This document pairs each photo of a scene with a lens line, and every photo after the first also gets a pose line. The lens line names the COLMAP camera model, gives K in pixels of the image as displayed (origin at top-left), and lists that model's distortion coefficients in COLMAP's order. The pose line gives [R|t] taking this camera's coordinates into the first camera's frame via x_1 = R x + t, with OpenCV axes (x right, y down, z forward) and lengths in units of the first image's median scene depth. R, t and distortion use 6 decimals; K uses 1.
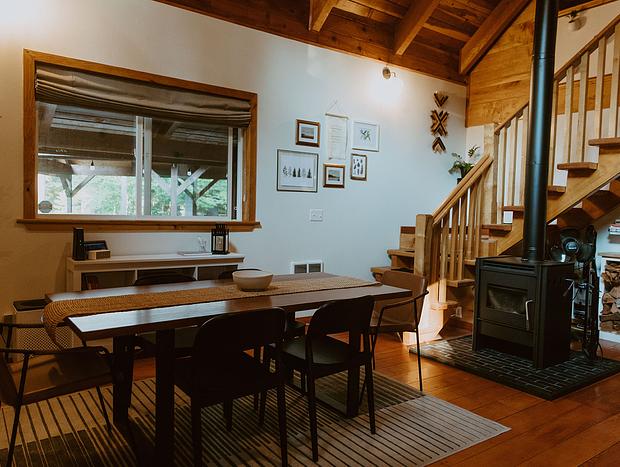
lens RADIAL K [[474.8, 0, 310.0], [0, 474.8, 233.5], [0, 0, 1]] dist [0.063452, 0.000295]
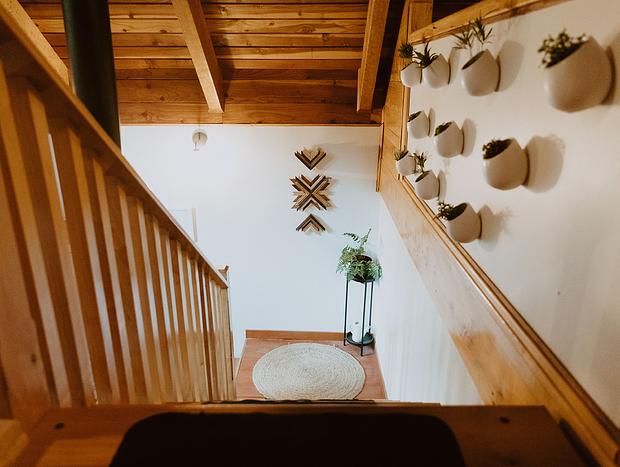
lens RADIAL K [[474.8, 0, 310.0], [0, 474.8, 233.5], [0, 0, 1]] dist [0.063452, 0.000295]
pose [[0.794108, 0.164331, -0.585139, 0.668840], [-0.002985, 0.963797, 0.266622, -0.354879], [0.607769, -0.209980, 0.765849, 0.480520]]
